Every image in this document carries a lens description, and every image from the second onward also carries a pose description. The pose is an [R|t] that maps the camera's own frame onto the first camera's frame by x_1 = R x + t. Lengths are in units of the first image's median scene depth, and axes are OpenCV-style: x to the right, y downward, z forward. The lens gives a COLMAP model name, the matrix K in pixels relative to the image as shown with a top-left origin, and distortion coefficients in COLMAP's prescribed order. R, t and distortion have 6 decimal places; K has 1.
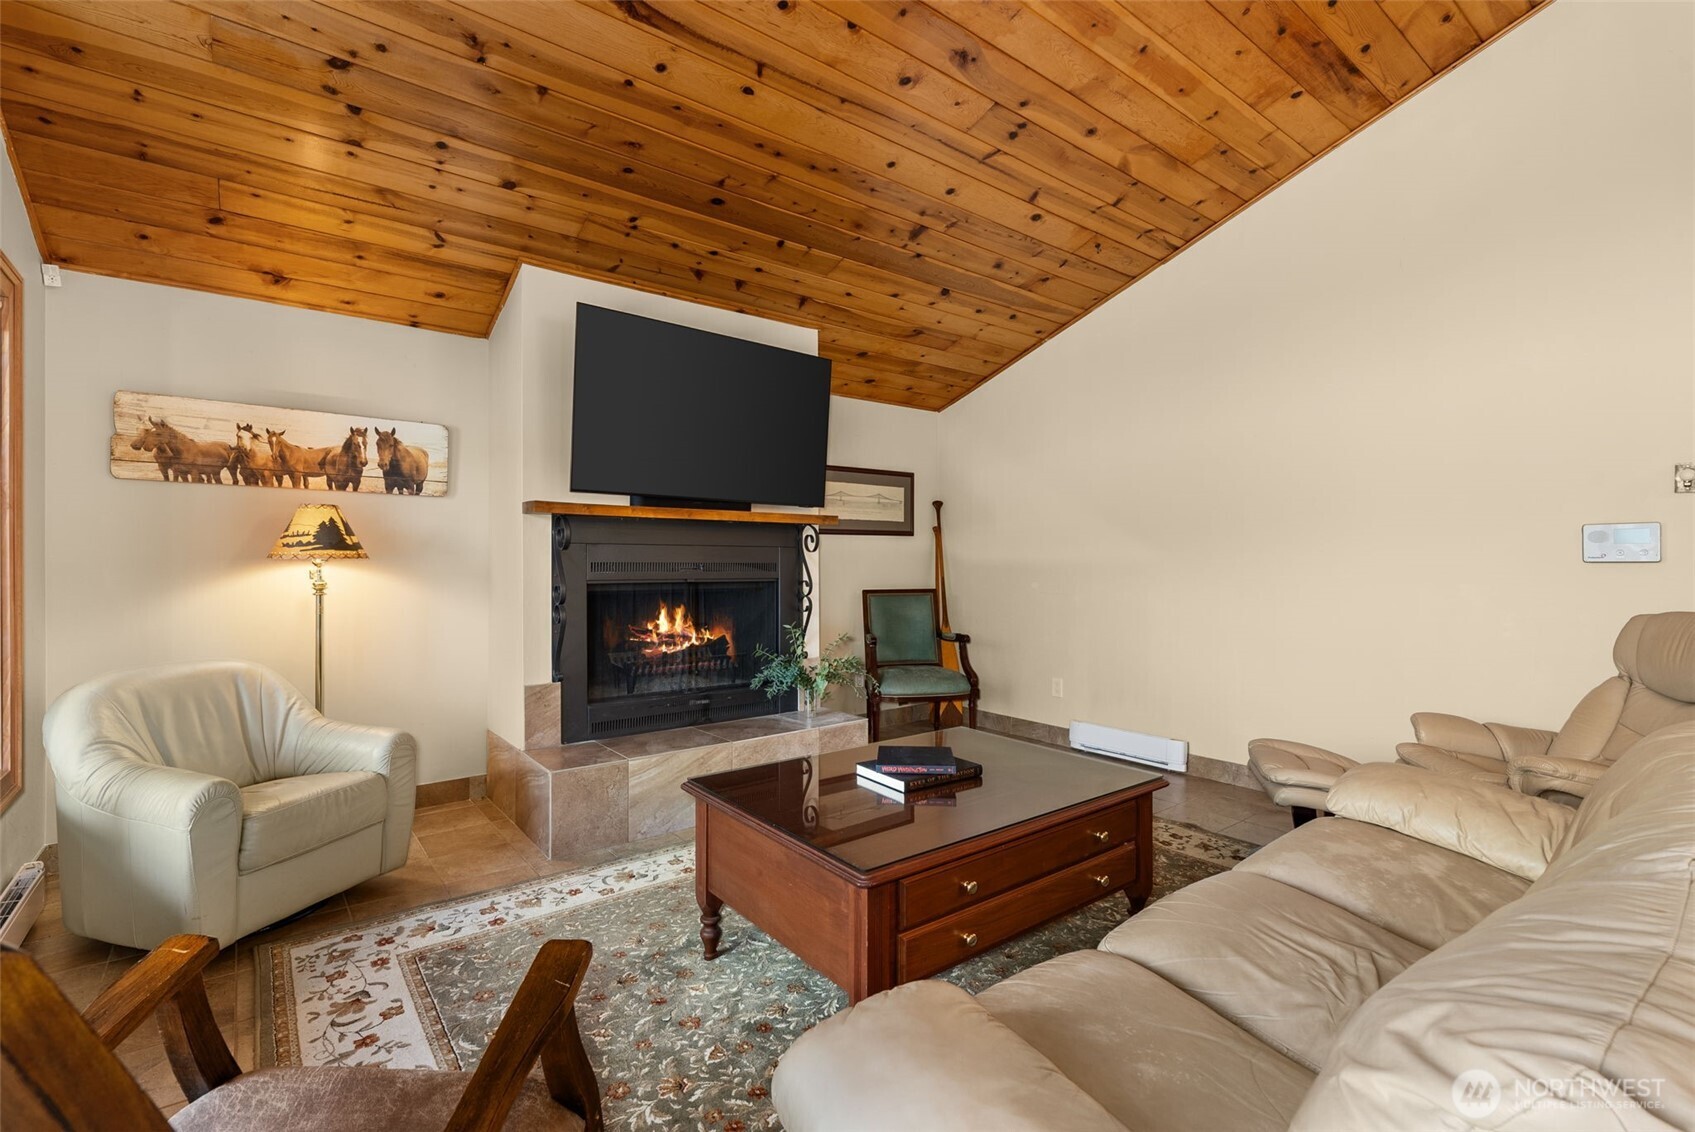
lens RADIAL K [[767.5, 0, 851.6], [0, 767.5, 562.9], [0, 0, 1]] dist [-0.004997, -0.000060]
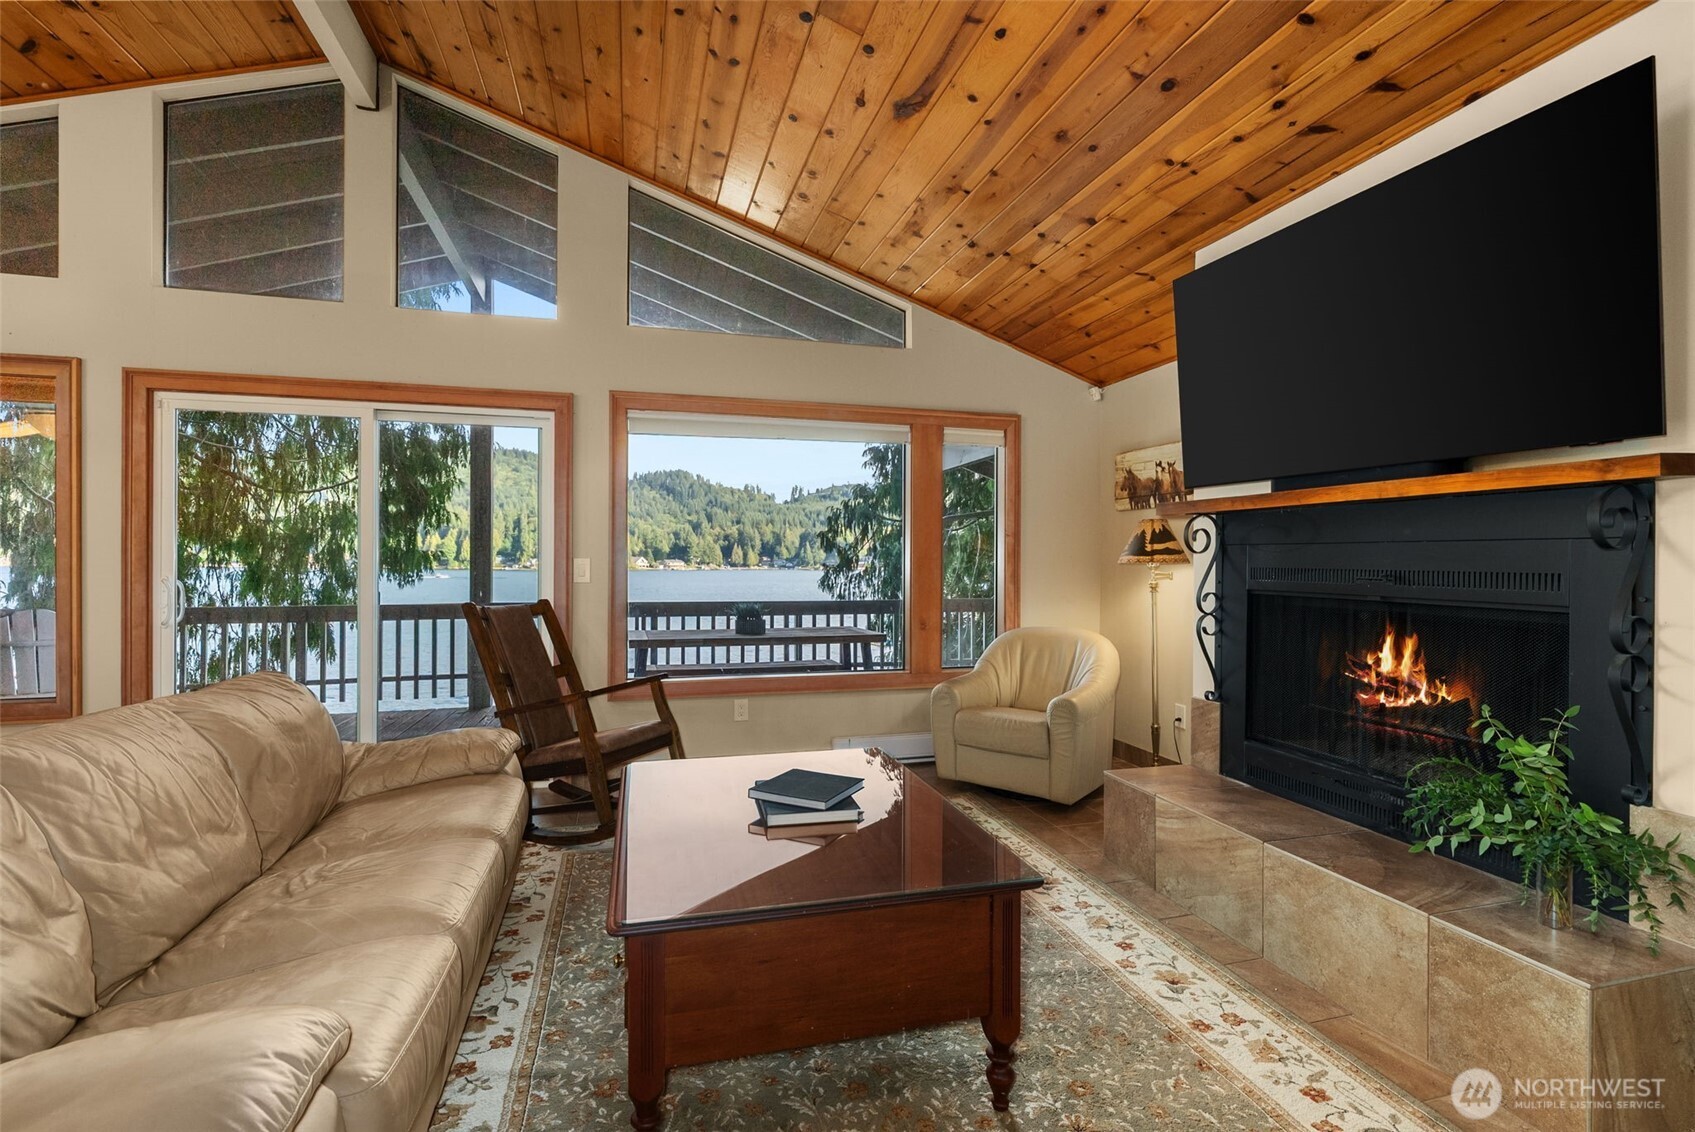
lens RADIAL K [[767.5, 0, 854.6], [0, 767.5, 567.3], [0, 0, 1]] dist [-0.004997, -0.000060]
pose [[-0.368084, 0.003160, -0.929787, 0.533176], [-0.003977, 0.999980, 0.004973, -0.000997], [0.929784, 0.005528, -0.368064, 0.829182]]
